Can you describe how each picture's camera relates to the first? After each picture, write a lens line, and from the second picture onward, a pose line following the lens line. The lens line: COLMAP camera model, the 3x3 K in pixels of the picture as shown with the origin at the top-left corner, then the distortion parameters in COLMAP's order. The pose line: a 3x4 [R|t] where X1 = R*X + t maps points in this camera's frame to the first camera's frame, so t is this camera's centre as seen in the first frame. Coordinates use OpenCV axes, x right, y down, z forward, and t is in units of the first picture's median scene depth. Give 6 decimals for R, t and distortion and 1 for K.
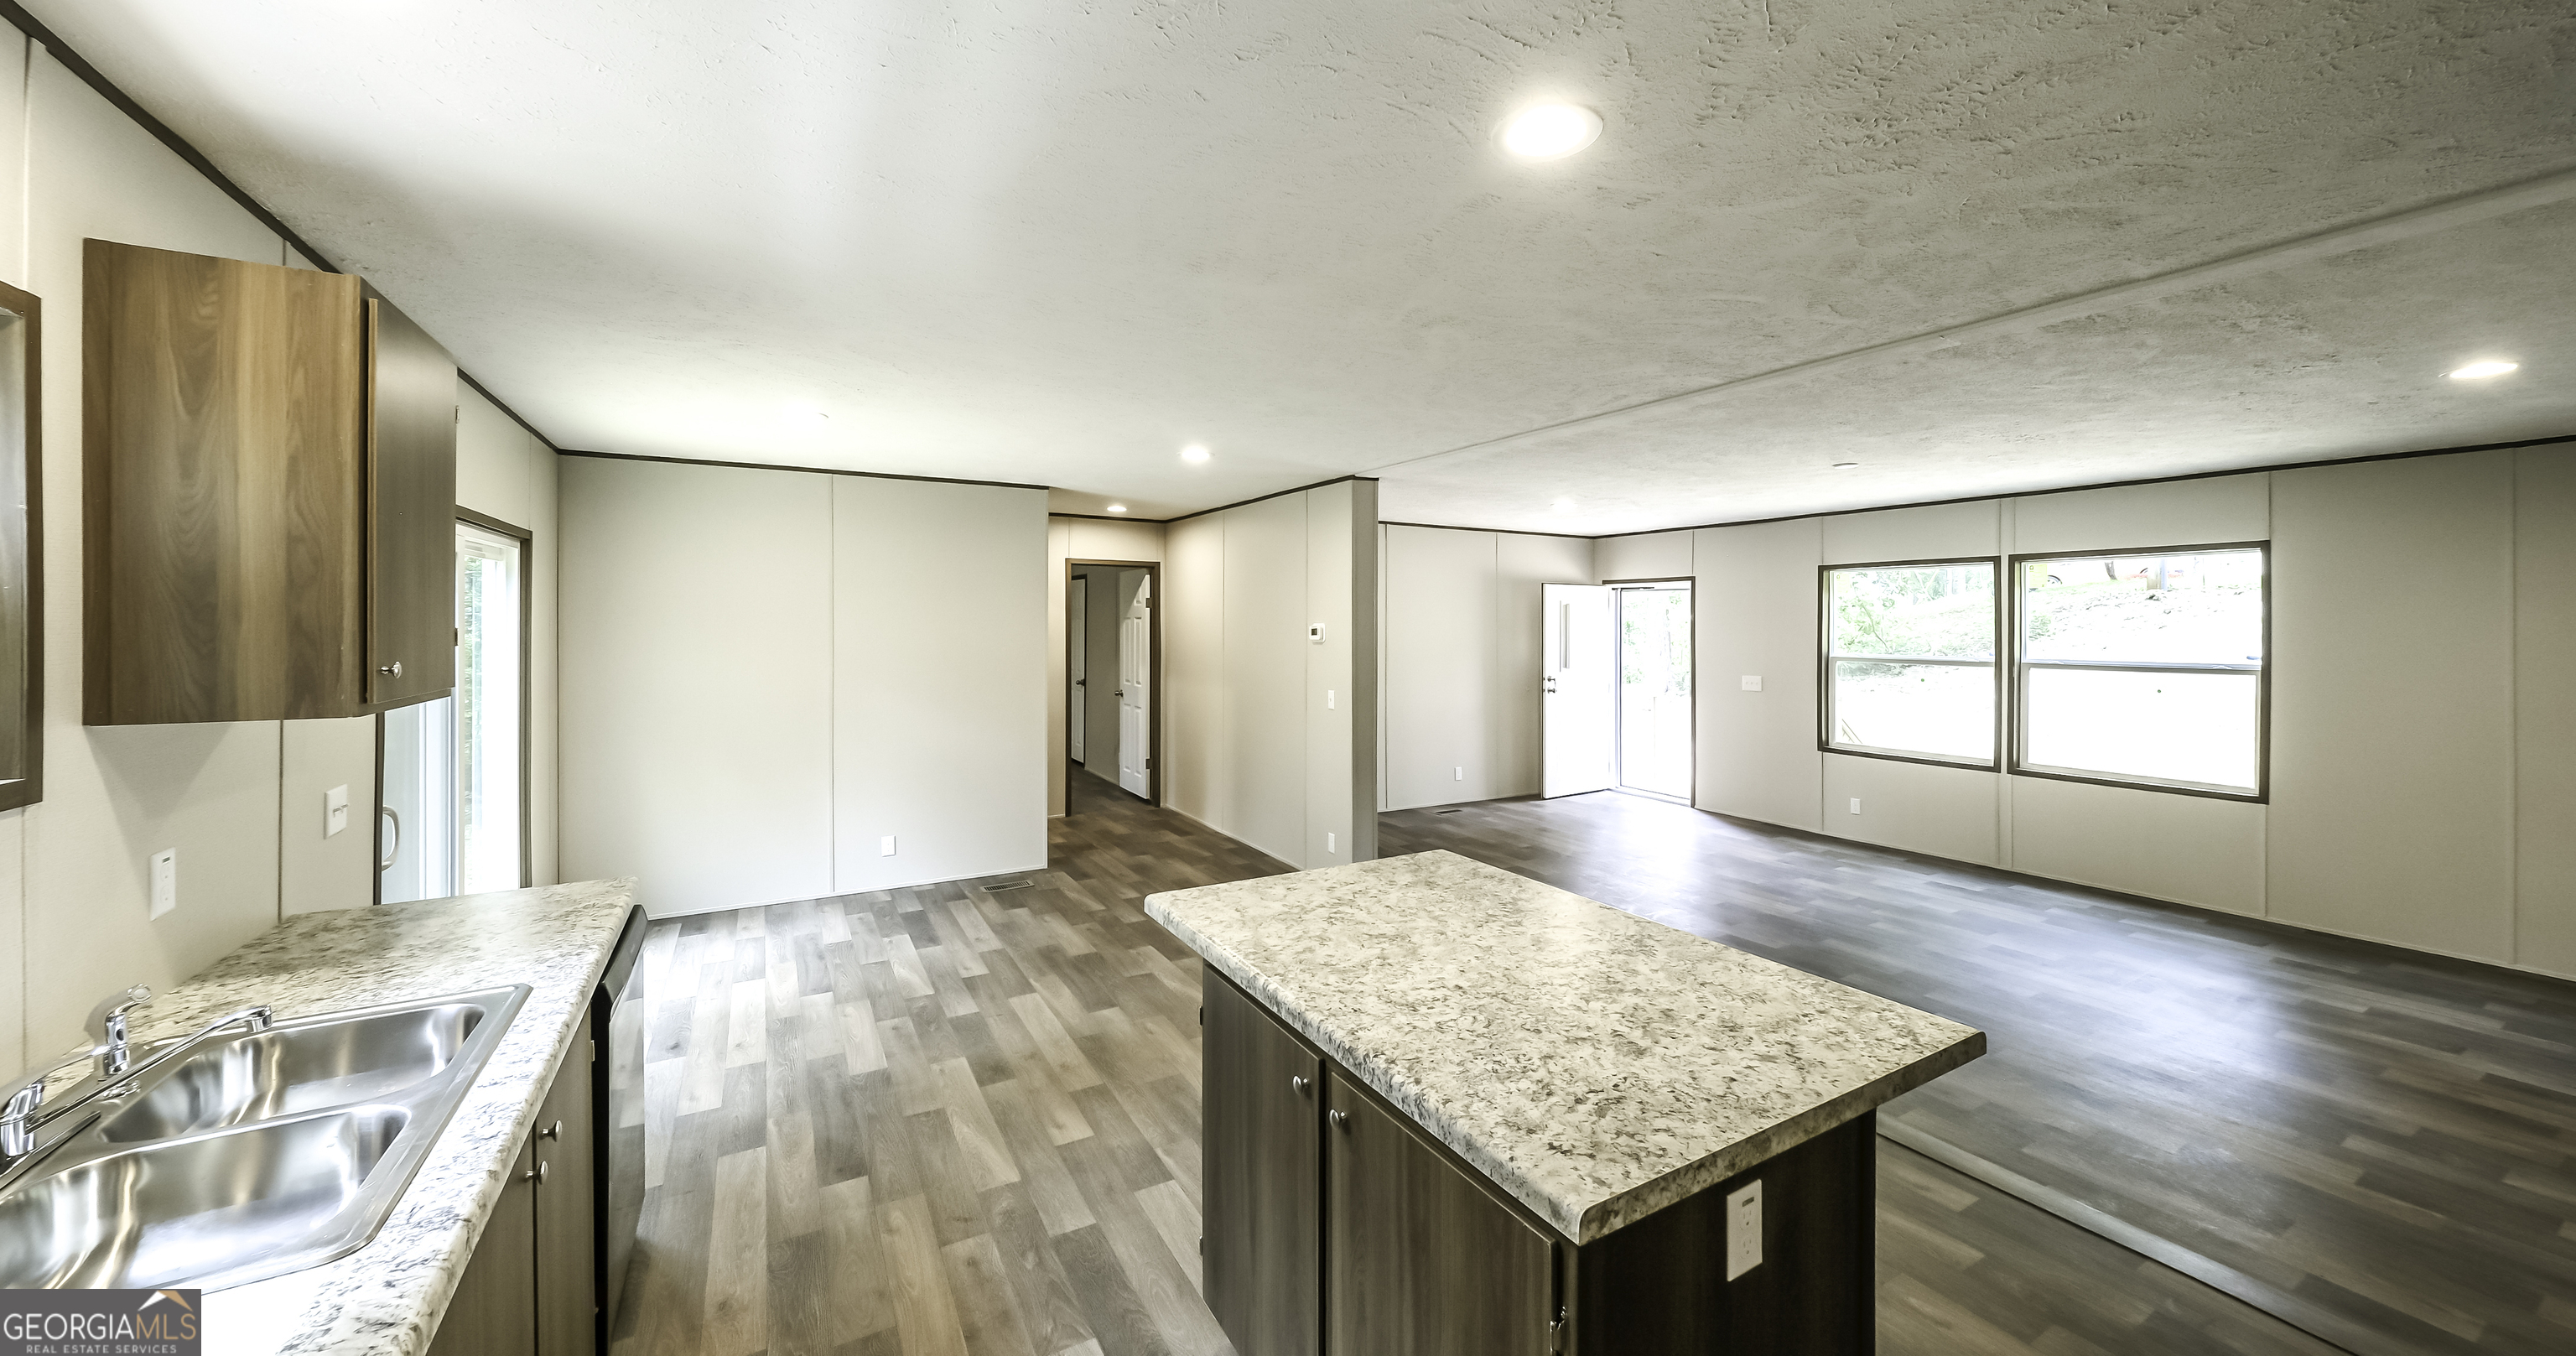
lens RADIAL K [[928.0, 0, 1293.8], [0, 928.0, 621.0], [0, 0, 1]] dist [-0.007993, 0.000121]
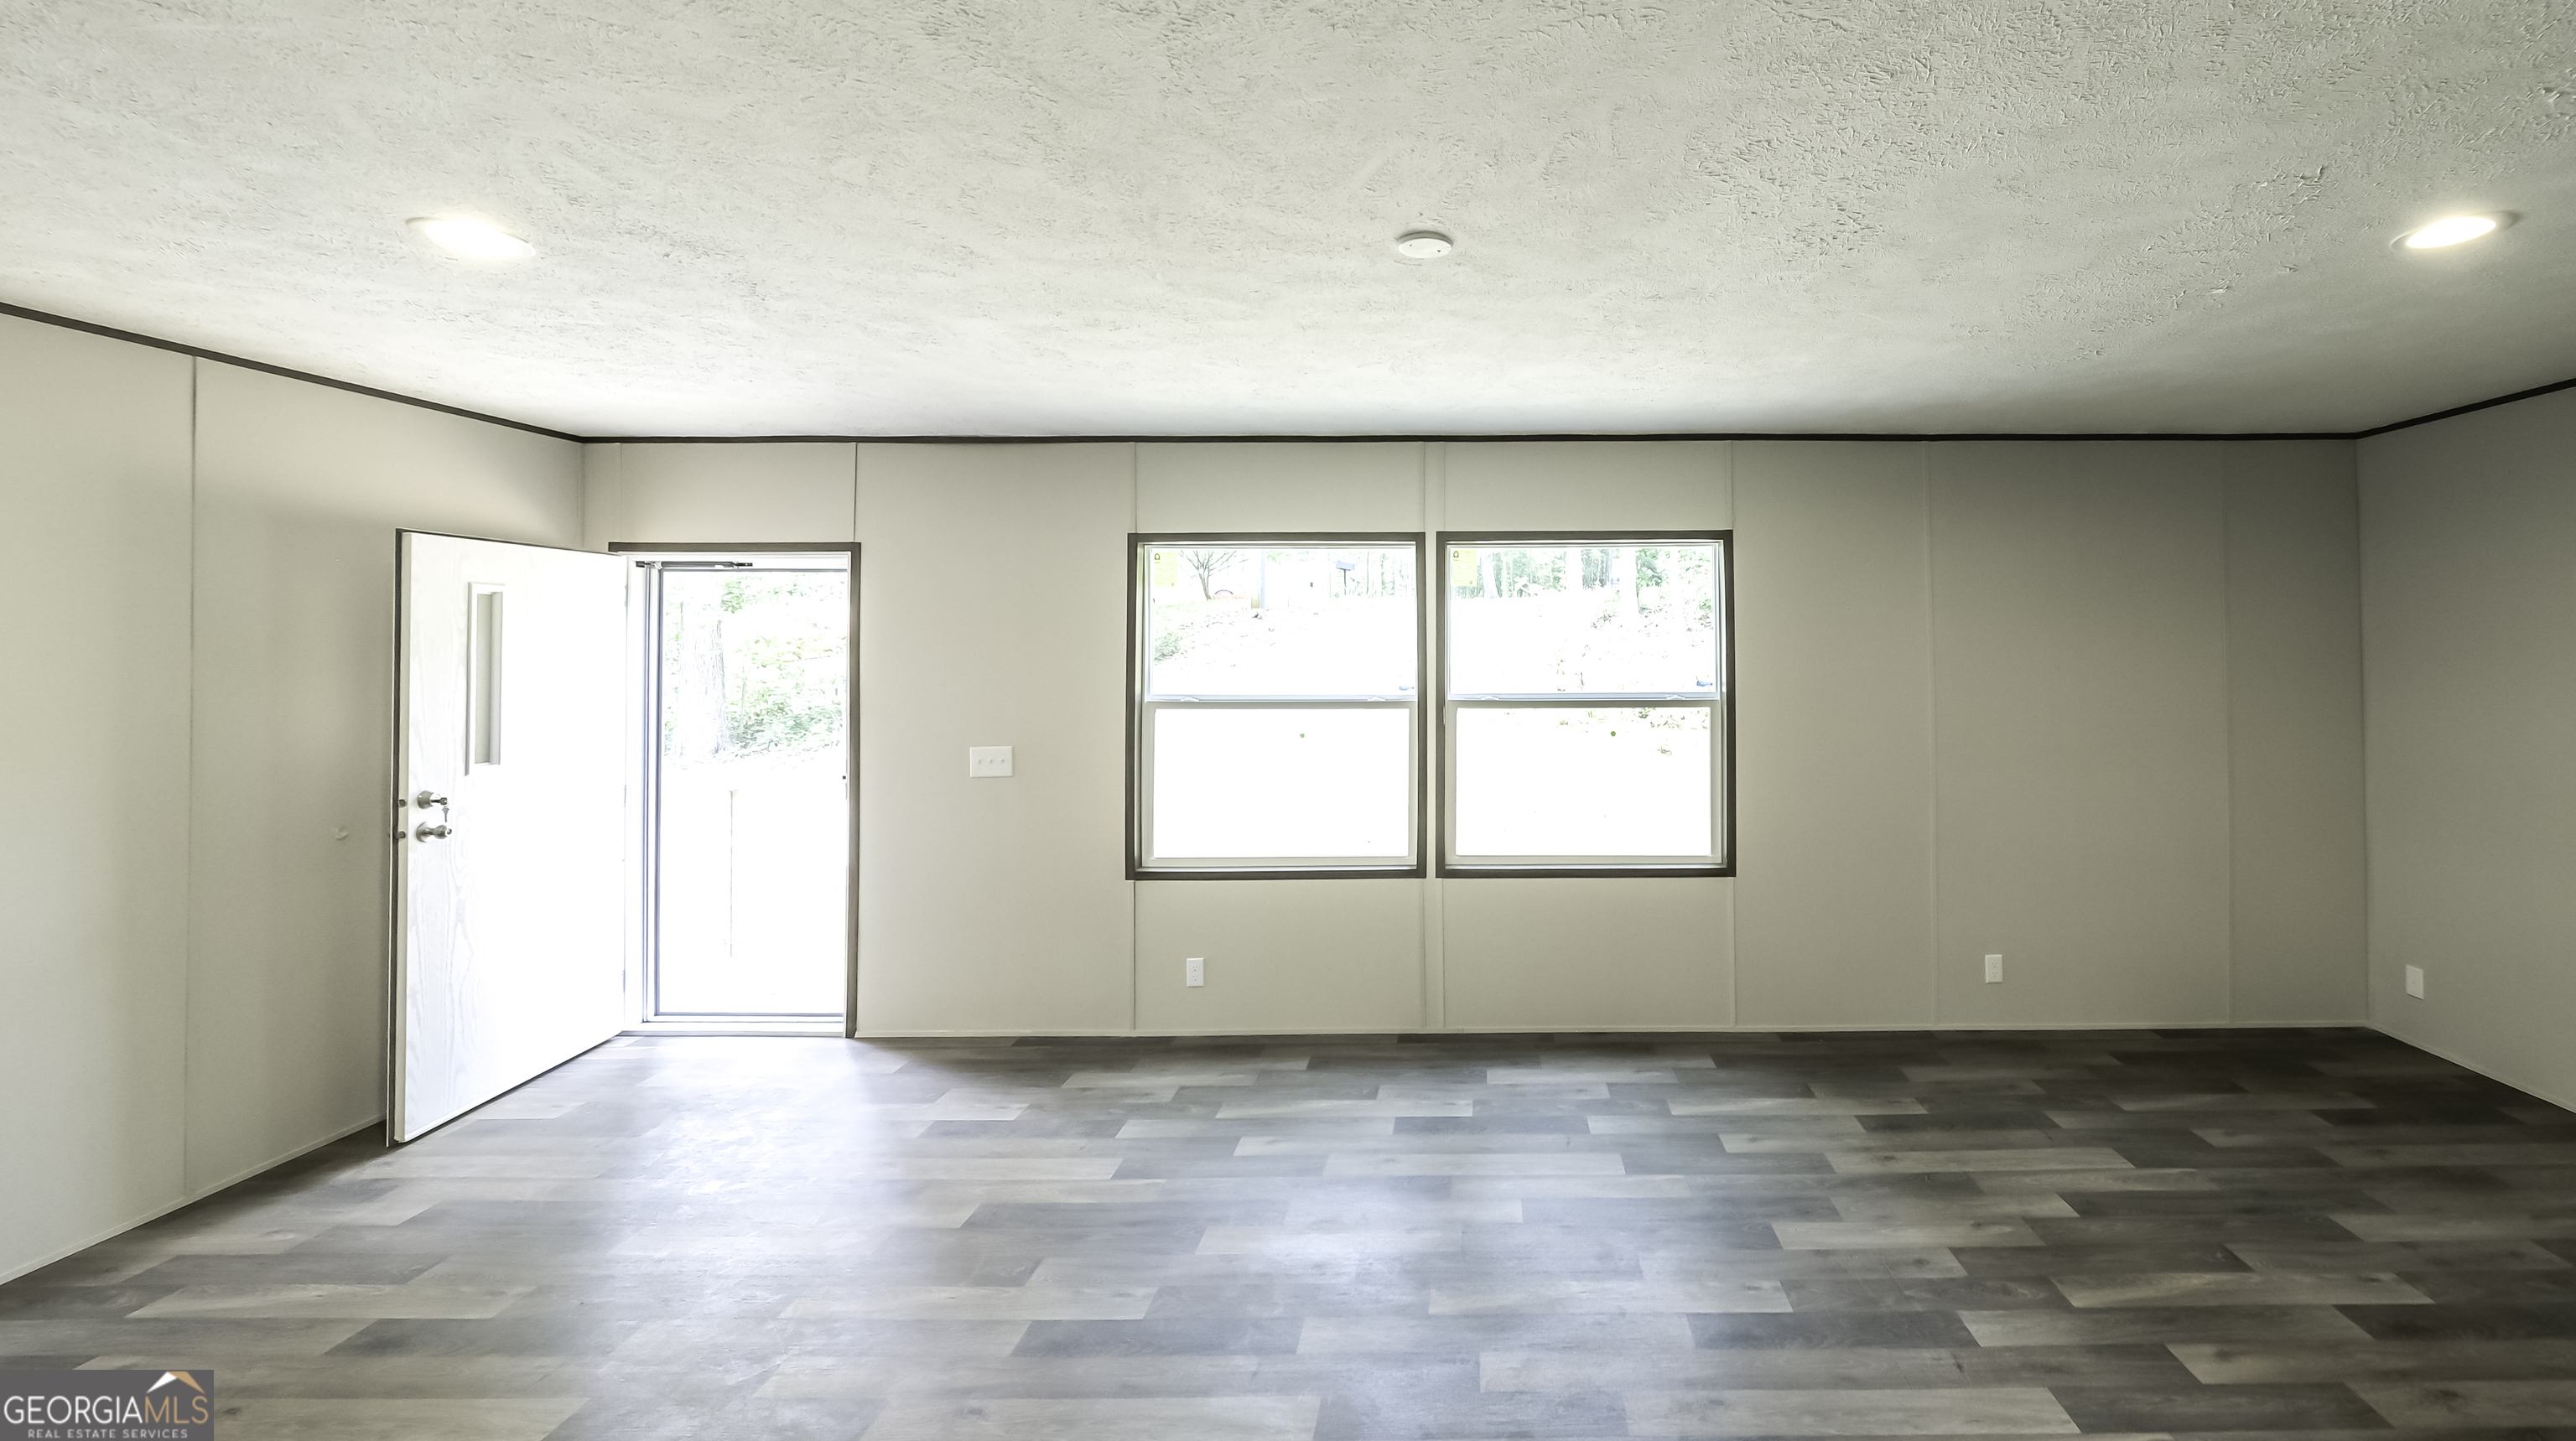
lens RADIAL K [[1011.3, 0, 1489.5], [0, 1011.3, 629.7], [0, 0, 1]] dist [0.003686, -0.000312]
pose [[0.489957, 0.008893, 0.871701, 0.224064], [0.001890, 0.999935, -0.011263, 0.004182], [-0.871744, 0.007166, 0.489909, 0.745932]]
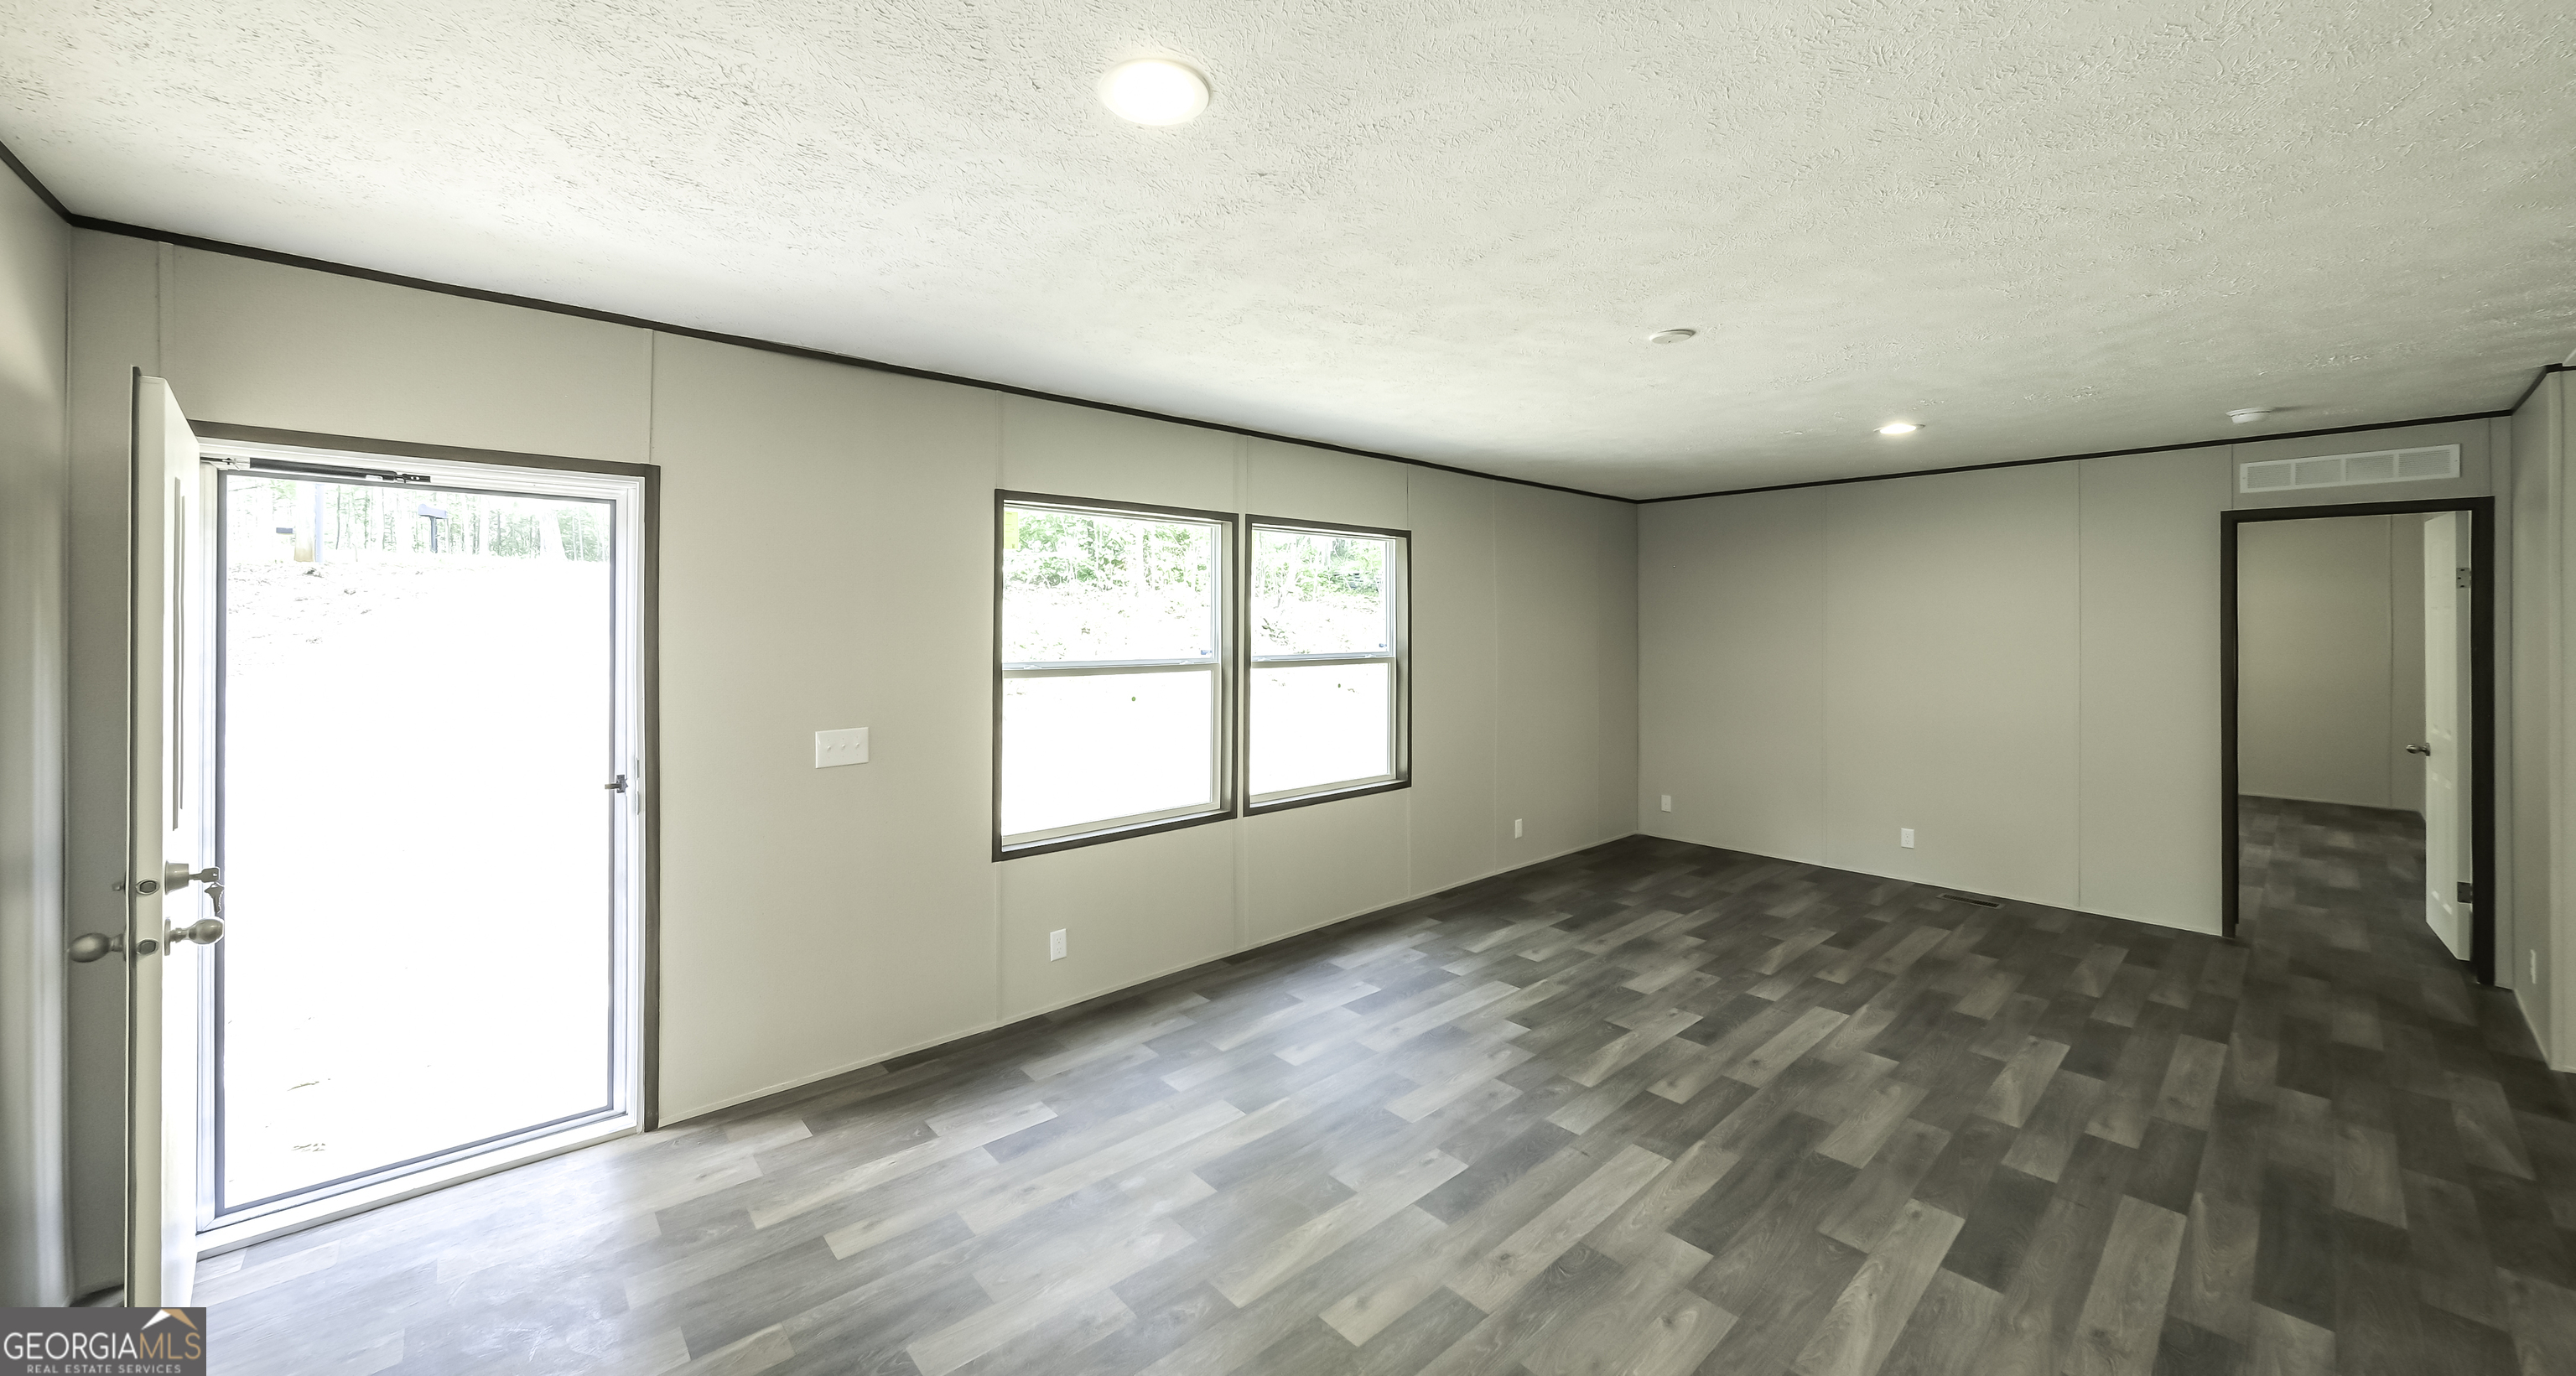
lens RADIAL K [[932.5, 0, 1255.5], [0, 932.5, 616.1], [0, 0, 1]] dist [-0.001007, -0.000205]
pose [[-0.197079, 0.002477, 0.980385, 0.066571], [-0.007988, 0.999960, -0.004133, 0.013132], [-0.980355, -0.008646, -0.197051, 1.351008]]
